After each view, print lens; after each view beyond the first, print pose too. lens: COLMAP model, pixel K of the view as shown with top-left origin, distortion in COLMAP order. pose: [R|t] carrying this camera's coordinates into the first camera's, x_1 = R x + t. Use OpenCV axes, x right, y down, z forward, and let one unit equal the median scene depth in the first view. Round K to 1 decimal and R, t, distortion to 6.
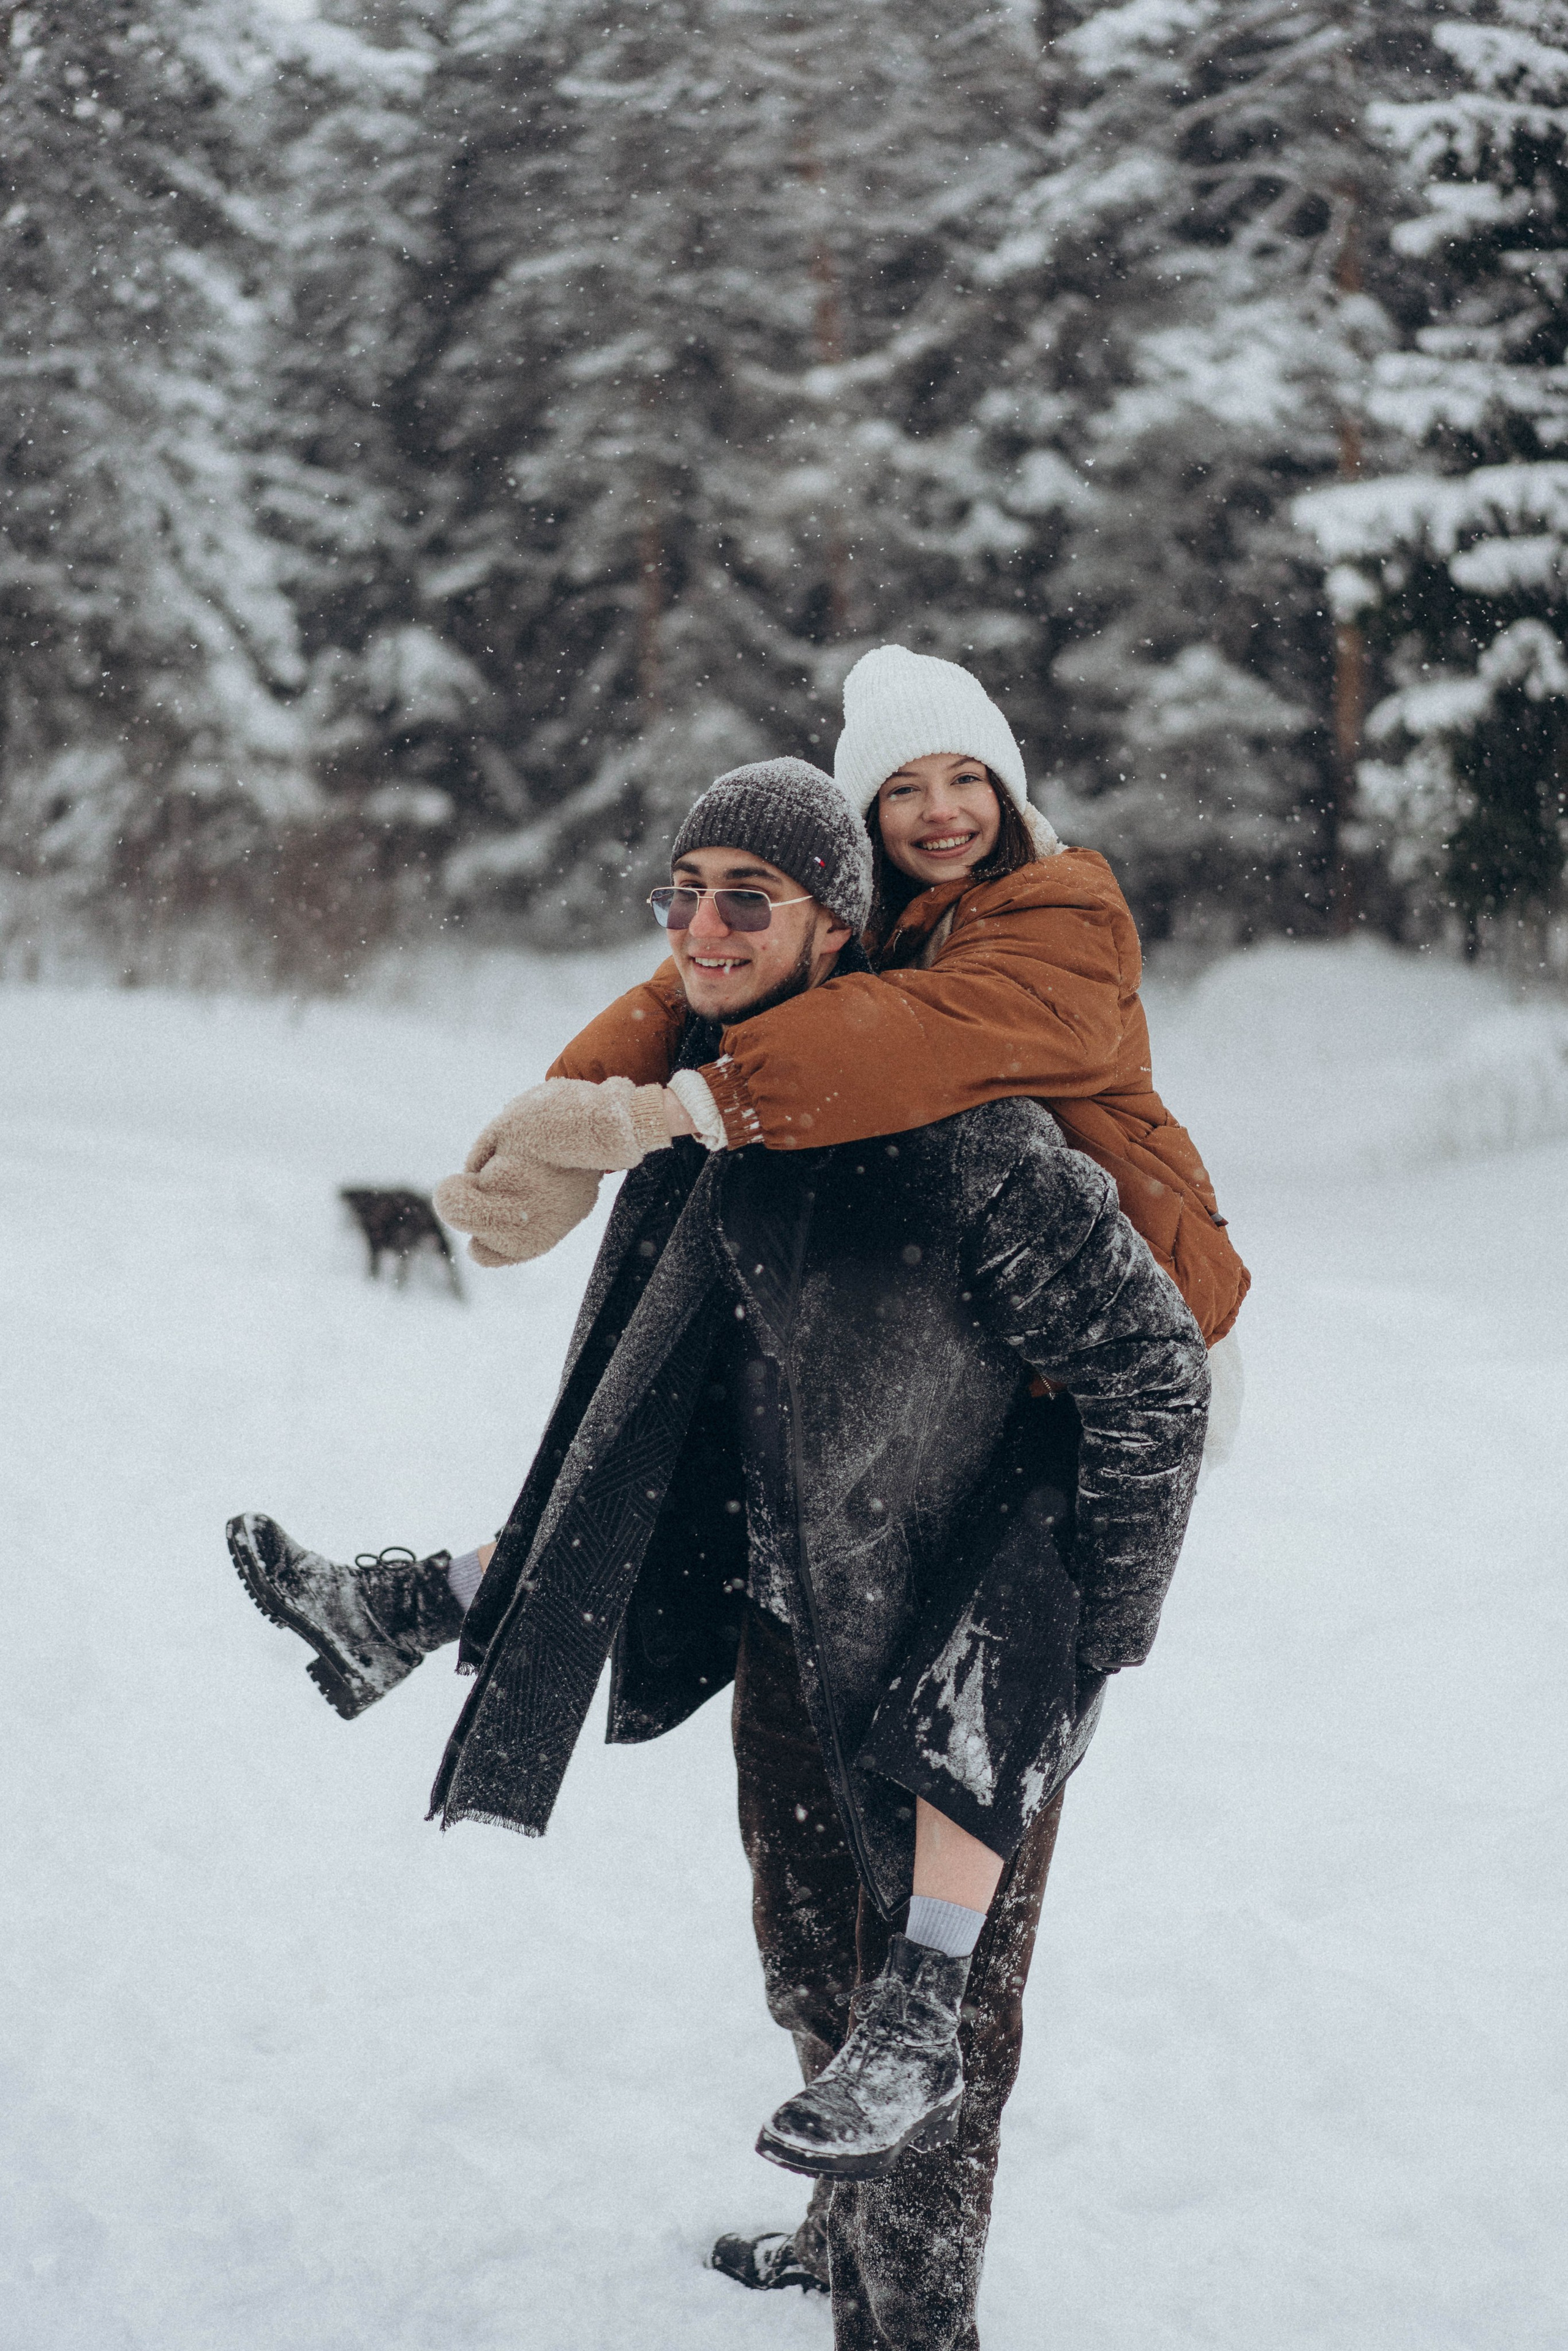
lens RADIAL K [[3711.7, 0, 784.0], [0, 3711.7, 1175.5], [0, 0, 1]] dist [0.033670, -0.123817]
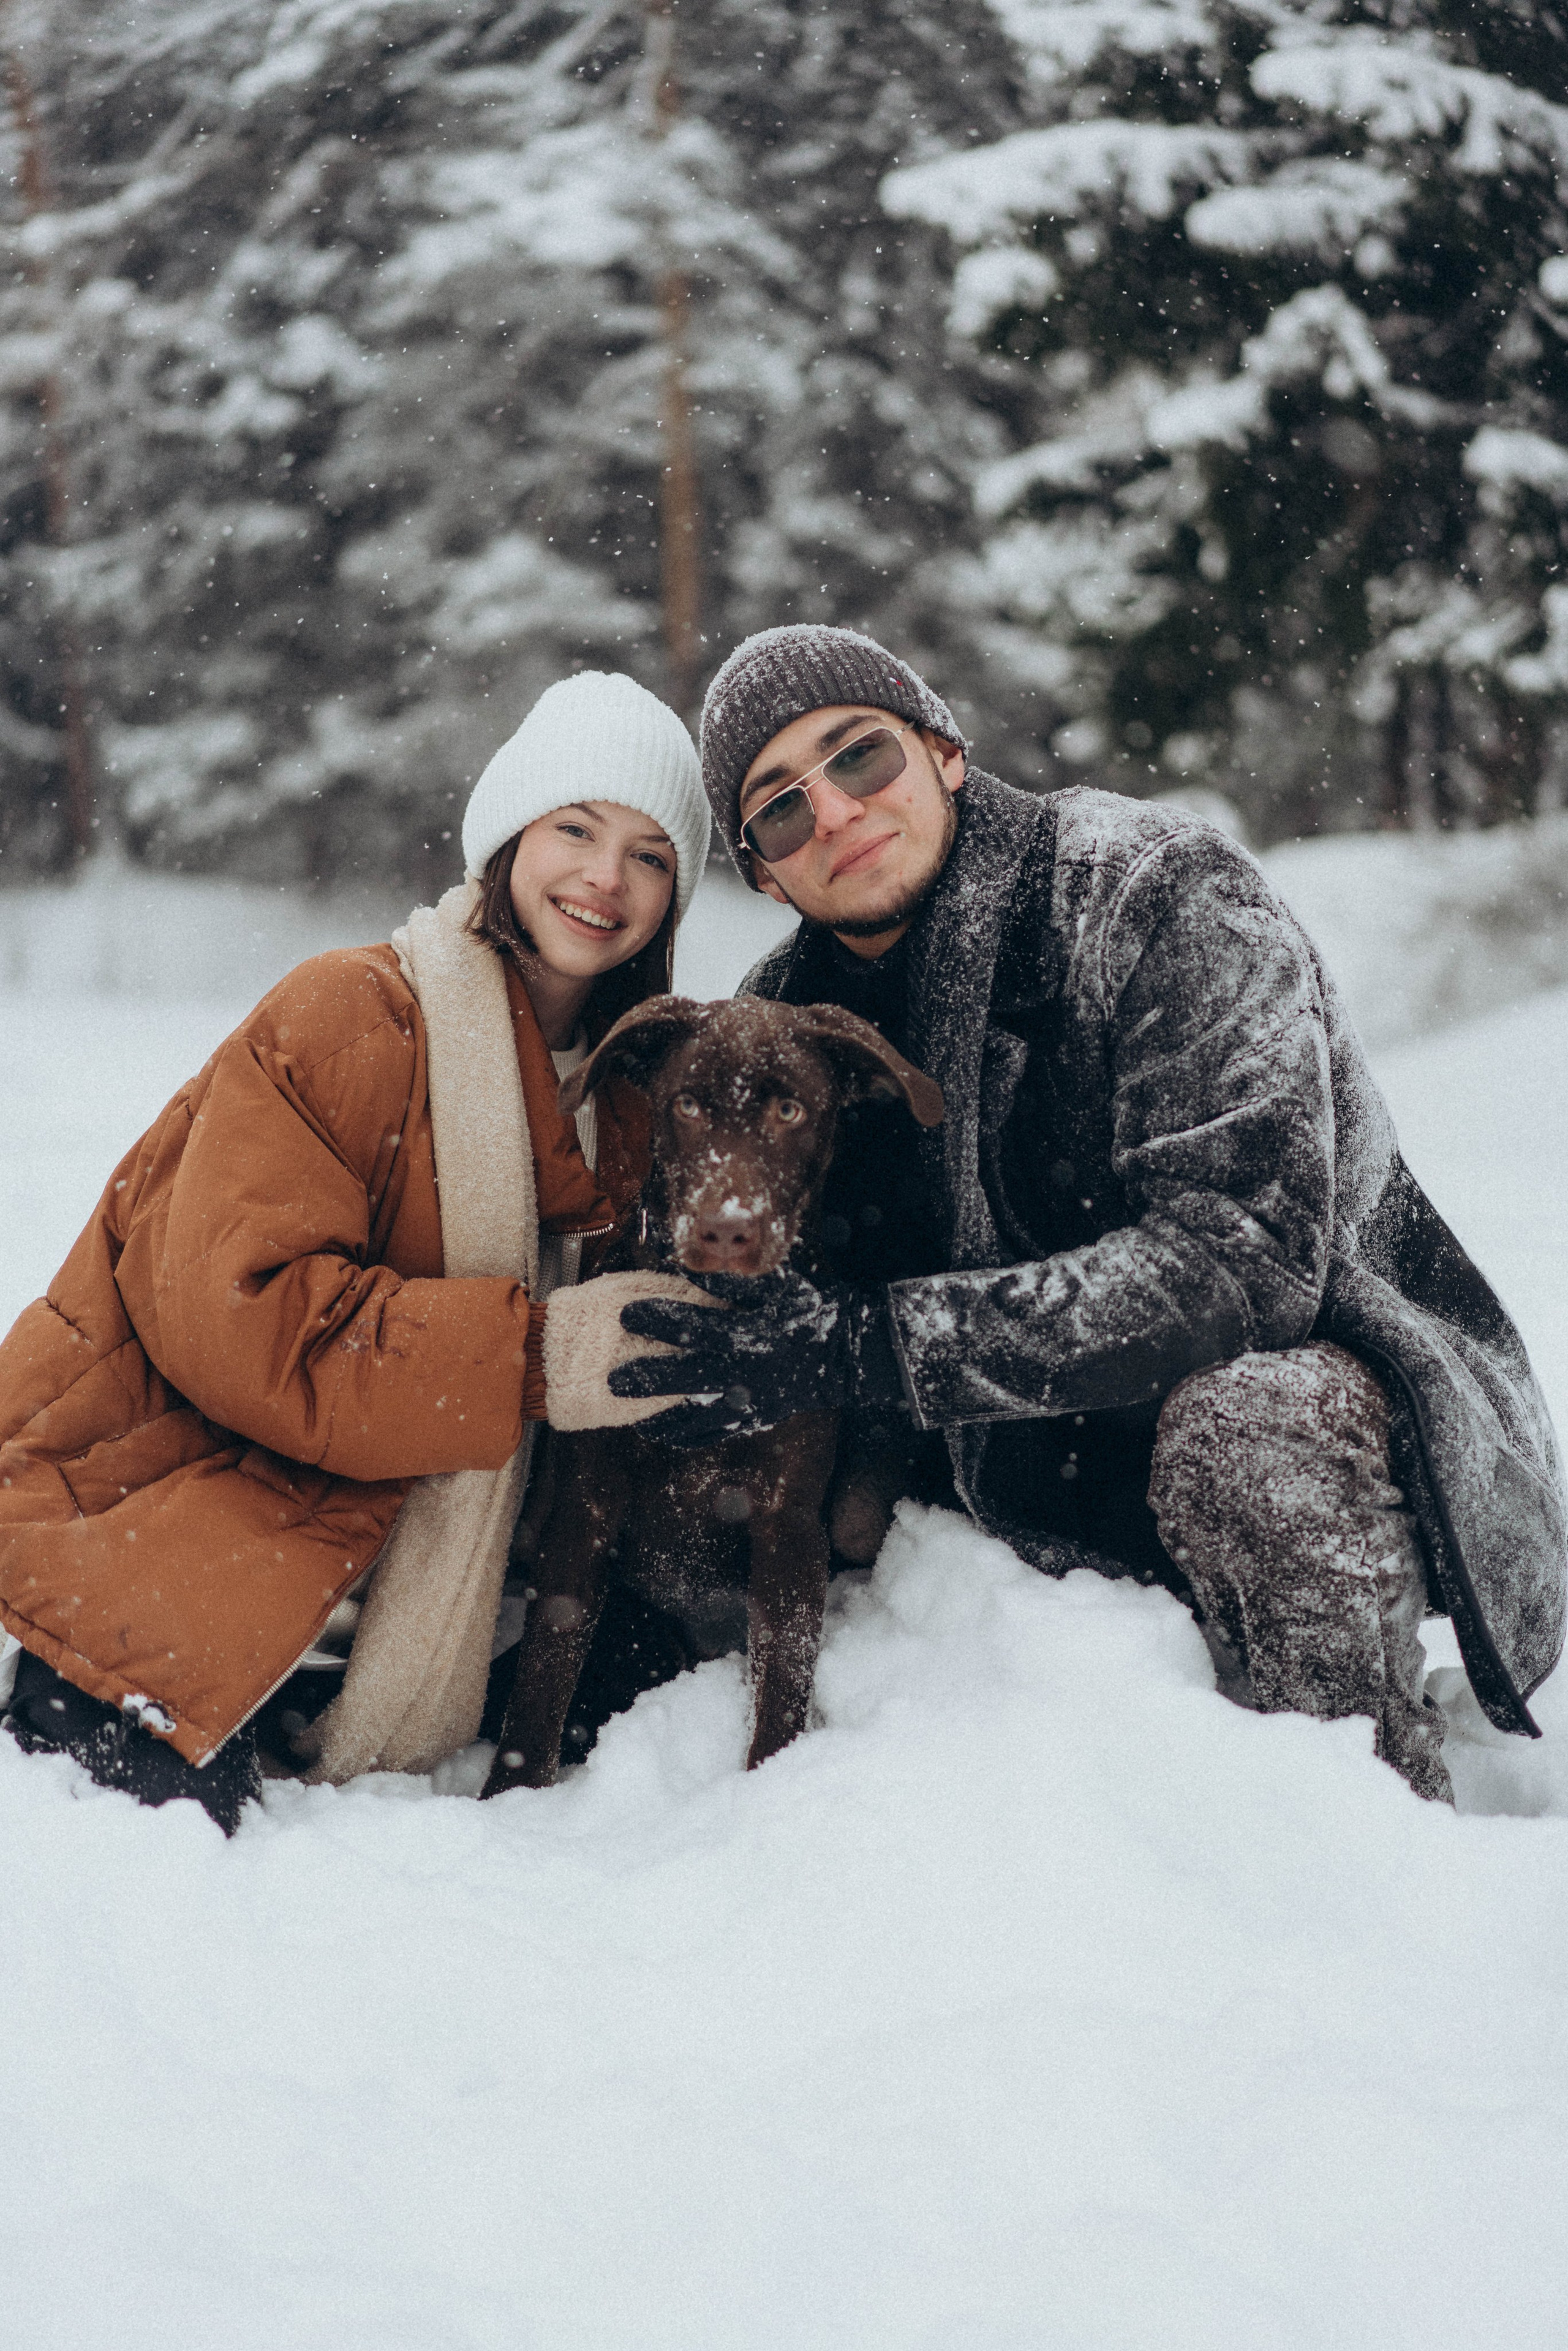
lens RADIAL K [[3685.0, 0, 784.0], [0, 3685.0, 1175.5], [0, 0, 1]] dist [0.020152, -0.053646]
pose [[0.973259, -0.035131, 0.227006, -0.023936], [0.035311, 0.999371, 0.003269, 0.003654], [-0.226978, 0.004834, 0.973888, 0.154543]]
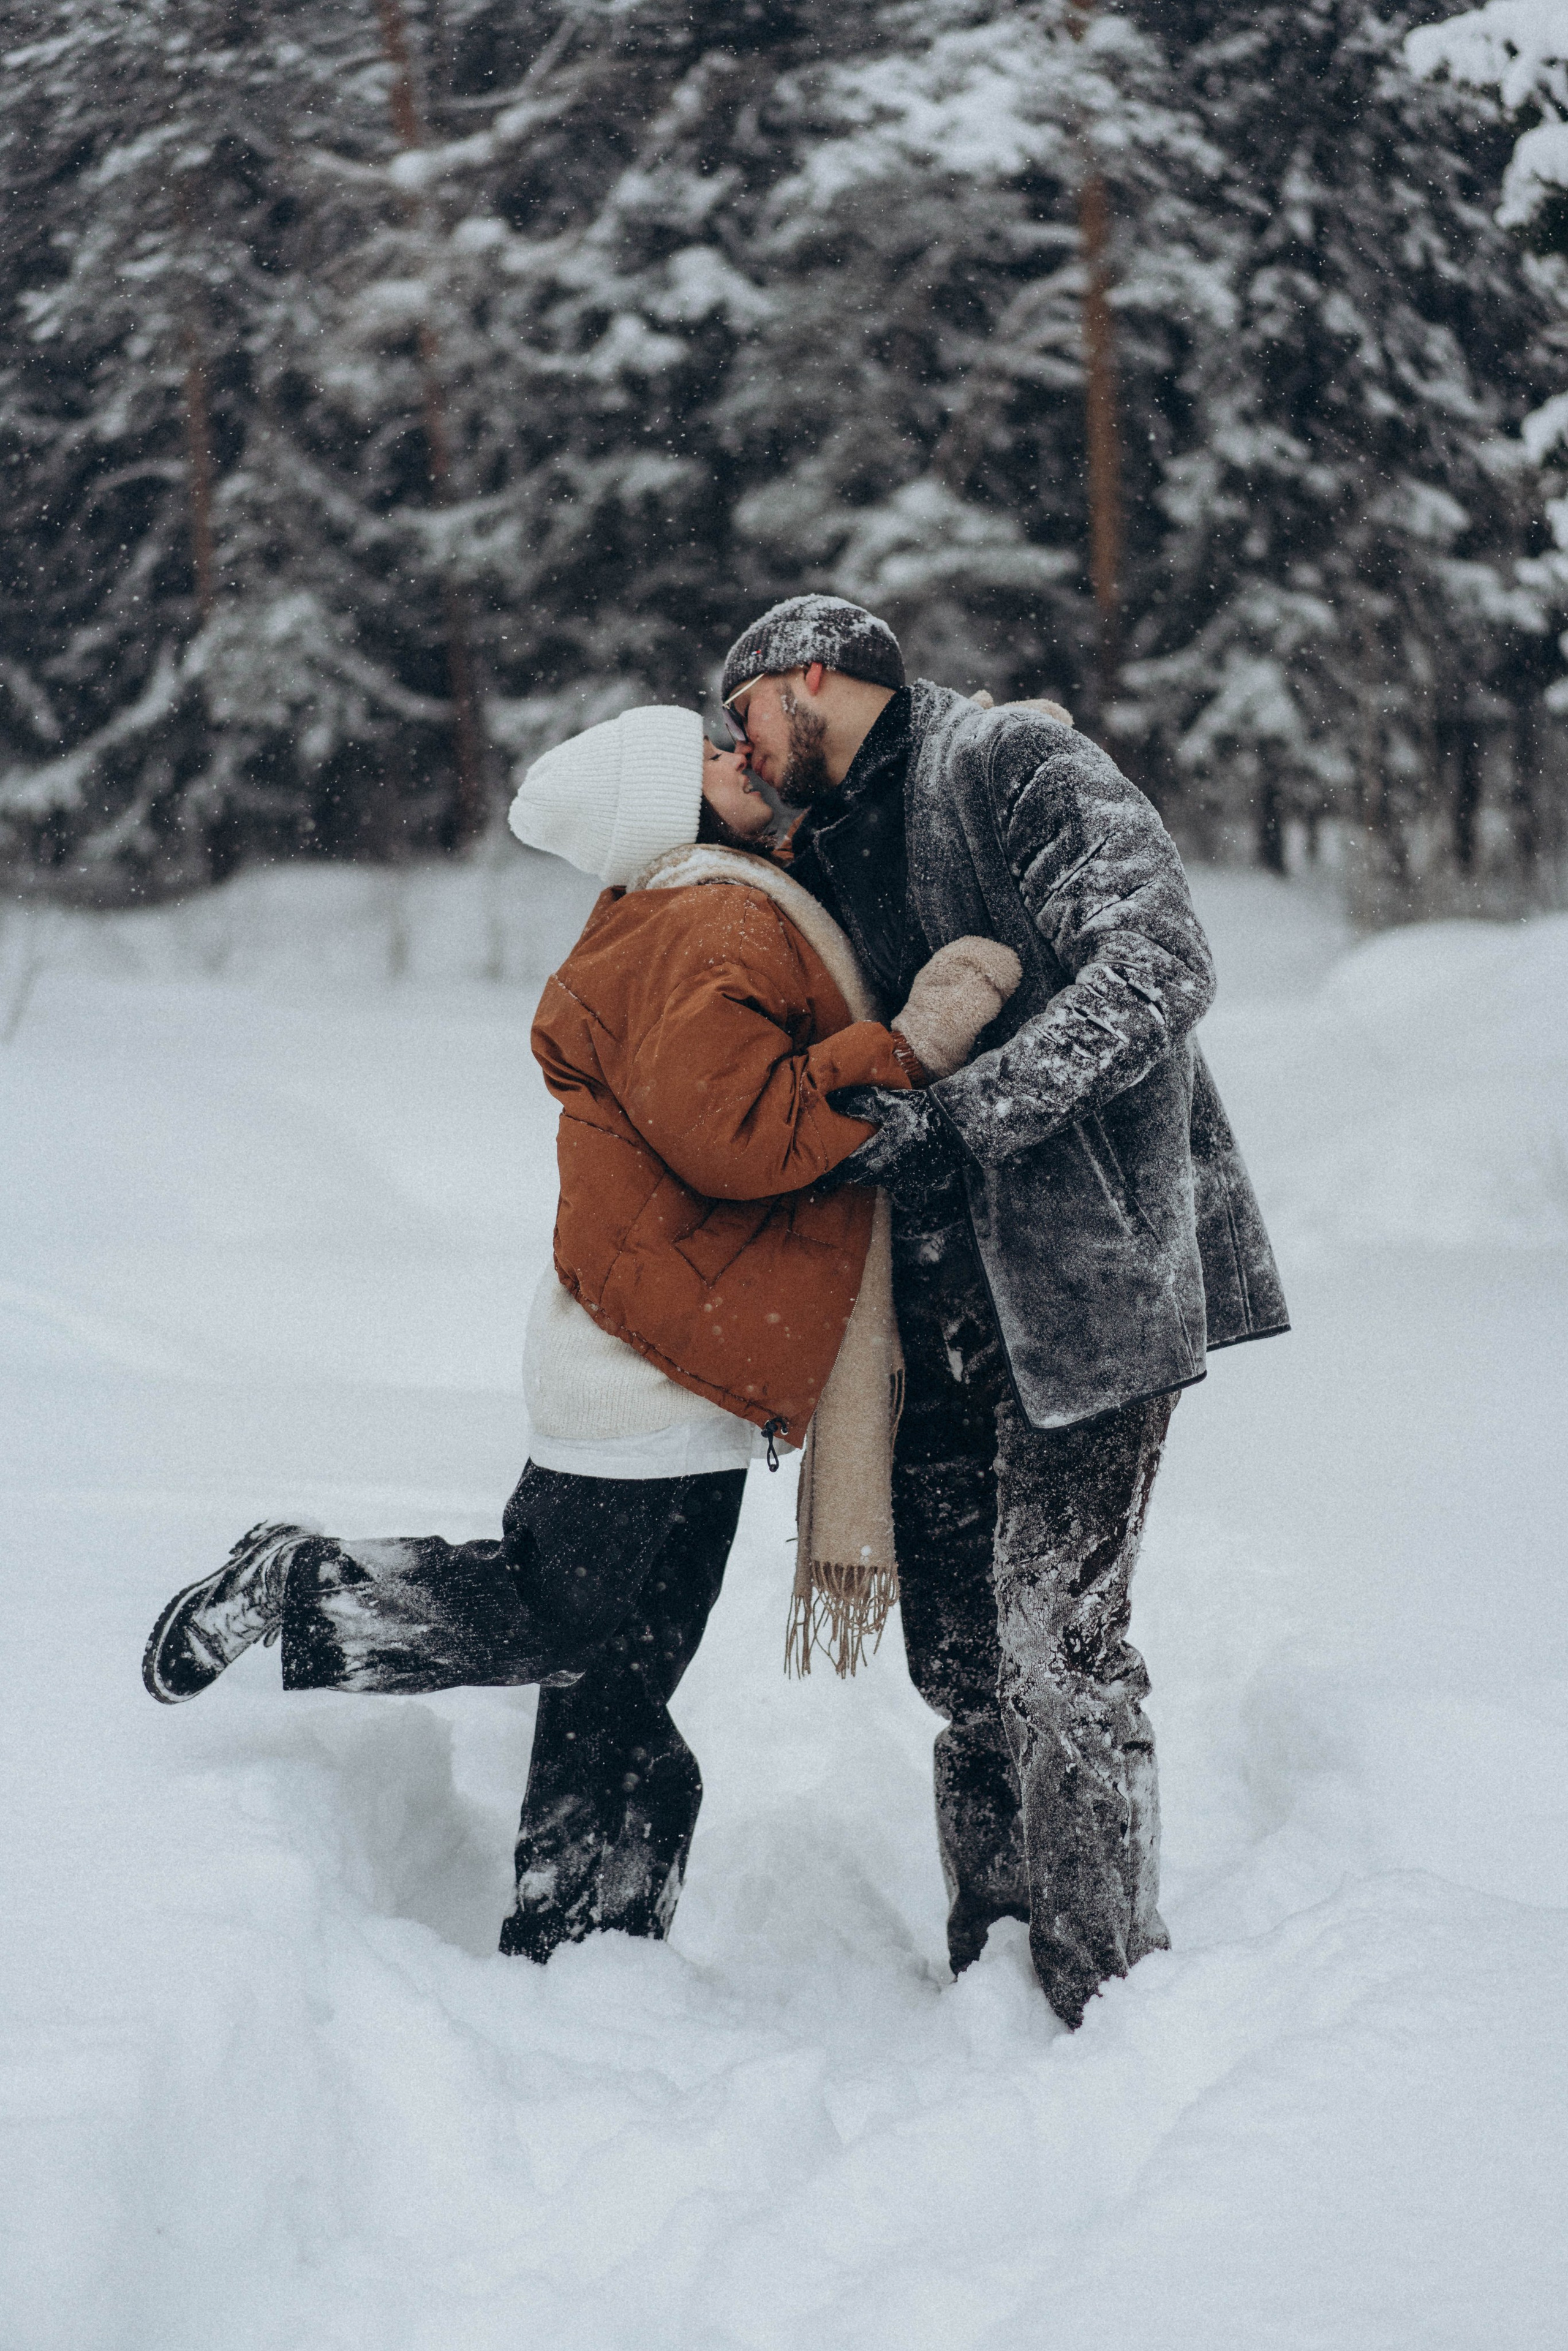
lens RADIAL K [[3685.0, 0, 784.0], [0, 3685.0, 1175.5], [0, 0, 1]] dist [0.020152, -0.053646]
pose [[0.991832, -0.052694, 0.116157, -0.013487], [0.050728, 0.998516, 0.019821, -0.012414], [-0.117029, -0.013766, 0.993033, 0.222706]]
